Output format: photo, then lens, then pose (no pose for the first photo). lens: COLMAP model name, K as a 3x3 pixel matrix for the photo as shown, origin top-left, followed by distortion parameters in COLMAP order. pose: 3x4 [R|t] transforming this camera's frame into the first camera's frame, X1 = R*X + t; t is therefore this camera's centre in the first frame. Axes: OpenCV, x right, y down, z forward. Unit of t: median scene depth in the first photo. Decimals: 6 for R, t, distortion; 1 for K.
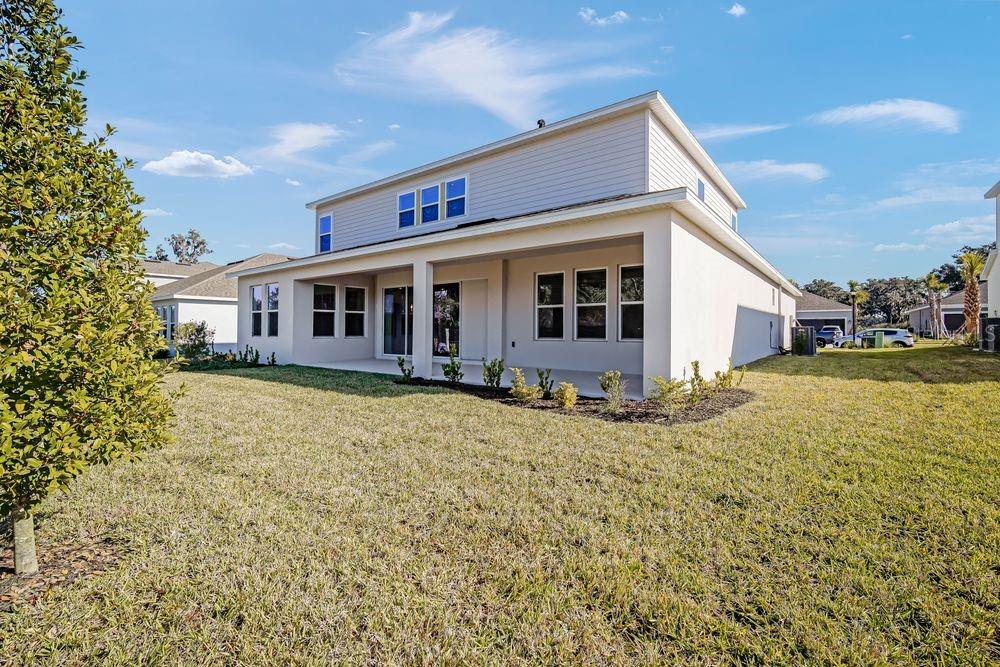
lens RADIAL K [[447.9, 0, 500.0], [0, 447.9, 333.5], [0, 0, 1]] dist [-0.004007, -0.000386]
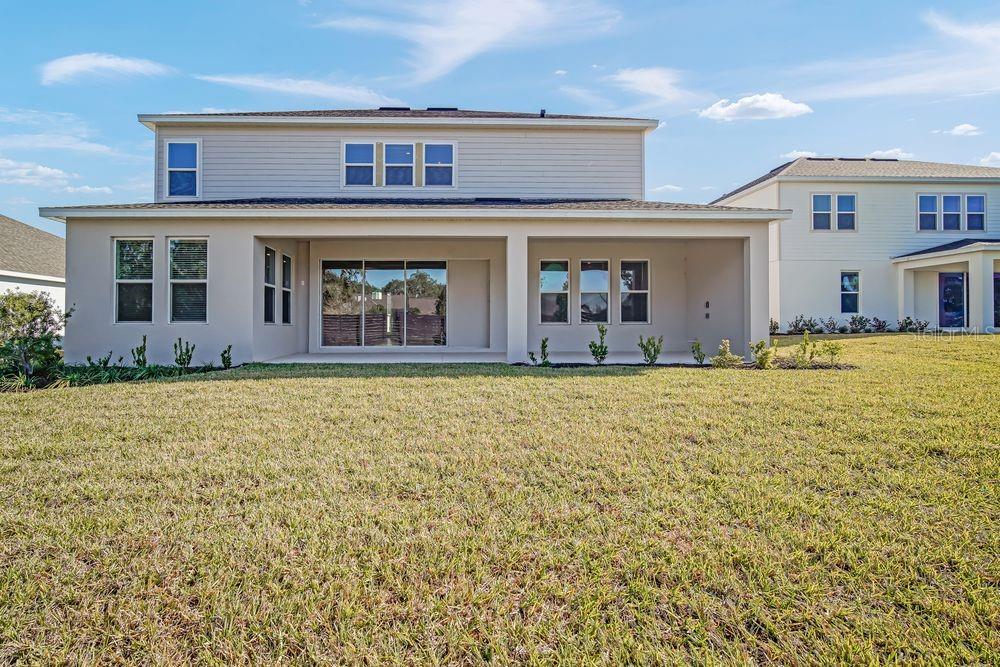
lens RADIAL K [[442.1, 0, 499.3], [0, 442.1, 327.9], [0, 0, 1]] dist [-0.006485, -0.000007]
pose [[0.774589, -0.011942, 0.632352, -0.561060], [0.004420, 0.999900, 0.013469, 0.008048], [-0.632450, -0.007638, 0.774564, 0.245559]]
